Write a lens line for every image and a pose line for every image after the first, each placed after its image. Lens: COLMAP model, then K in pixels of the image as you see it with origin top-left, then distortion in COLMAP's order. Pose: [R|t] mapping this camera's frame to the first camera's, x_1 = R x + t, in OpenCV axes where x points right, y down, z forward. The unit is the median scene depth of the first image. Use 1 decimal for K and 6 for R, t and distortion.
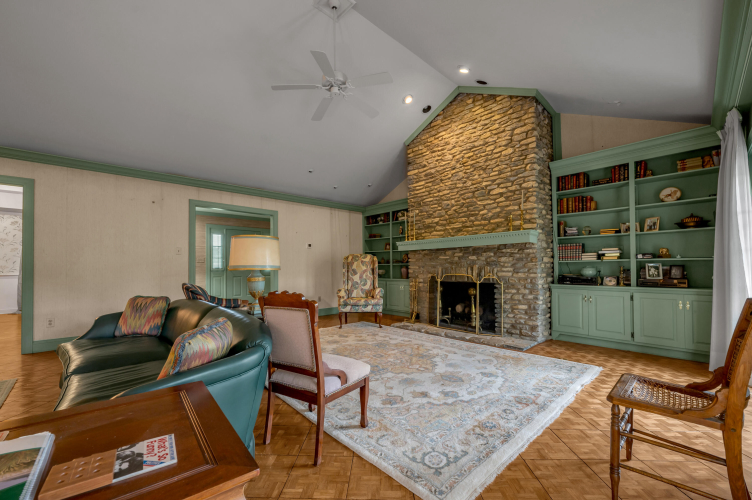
lens RADIAL K [[303.2, 0, 373.5], [0, 303.2, 262.8], [0, 0, 1]] dist [-0.000303, -0.000060]
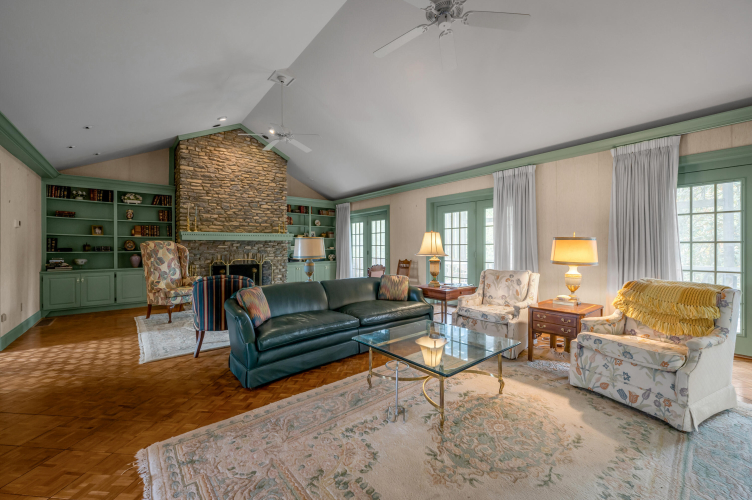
lens RADIAL K [[298.8, 0, 374.5], [0, 298.8, 246.4], [0, 0, 1]] dist [-0.001422, -0.000107]
pose [[0.061998, 0.010160, 0.998025, -1.099776], [-0.010314, 0.999901, -0.009539, -0.015888], [-0.998023, -0.009703, 0.062096, 0.317376]]
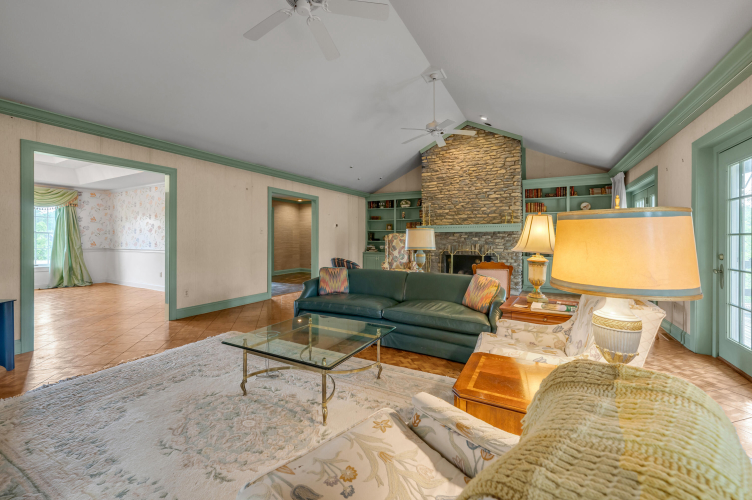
lens RADIAL K [[307.6, 0, 371.2], [0, 307.6, 238.6], [0, 0, 1]] dist [-0.001228, -0.000153]
pose [[0.950709, 0.010346, 0.309911, -0.643677], [-0.013917, 0.999860, 0.009315, -0.026722], [-0.309771, -0.013169, 0.950720, -0.280598]]
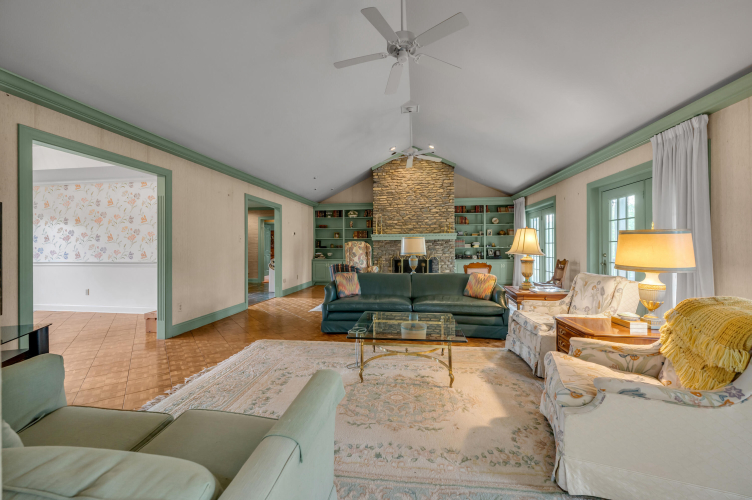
lens RADIAL K [[298.8, 0, 374.5], [0, 298.8, 246.4], [0, 0, 1]] dist [-0.001422, -0.000107]
pose [[0.776346, 0.002239, 0.630303, -1.012290], [-0.007975, 0.999949, 0.006271, -0.022608], [-0.630256, -0.009896, 0.776324, -0.193337]]
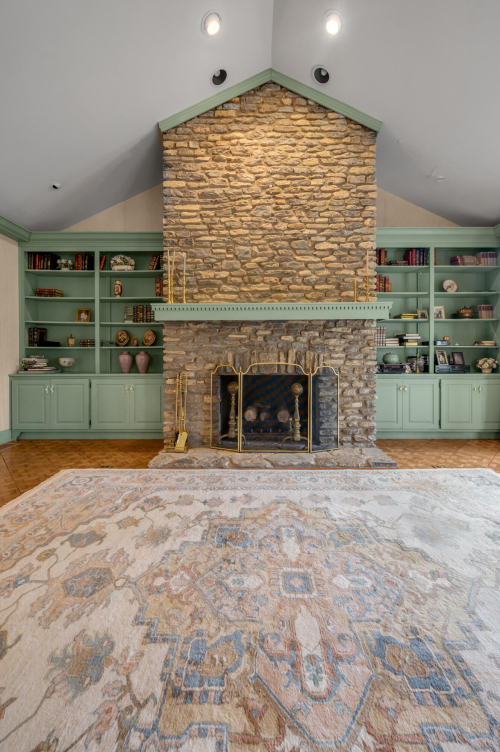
lens RADIAL K [[305.0, 0, 255.0], [0, 305.0, 359.1], [0, 0, 1]] dist [-0.000513, -0.000203]
pose [[0.684992, 0.001218, 0.728550, -0.222163], [-0.014290, 0.999829, 0.011763, 0.023202], [-0.728411, -0.018468, 0.684892, 0.608361]]
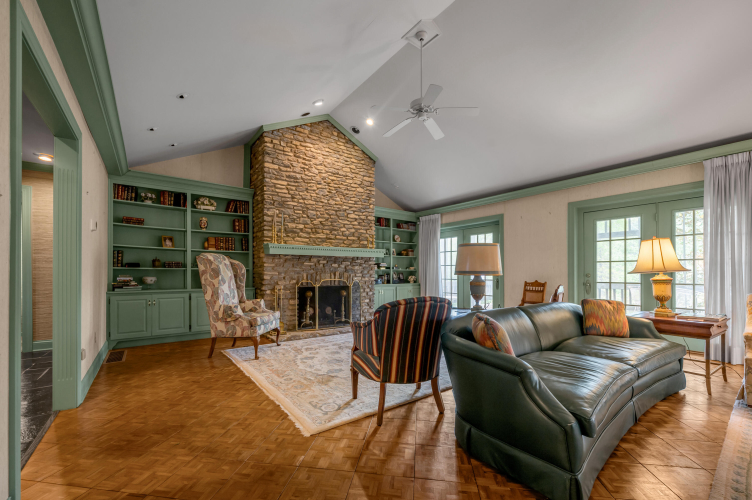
lens RADIAL K [[307.0, 0, 376.3], [0, 307.0, 272.3], [0, 0, 1]] dist [-0.000260, -0.000066]
pose [[0.110162, 0.008093, 0.993881, -0.888977], [-0.015527, 0.999859, -0.006421, 0.015952], [-0.993792, -0.014725, 0.110272, 0.727238]]
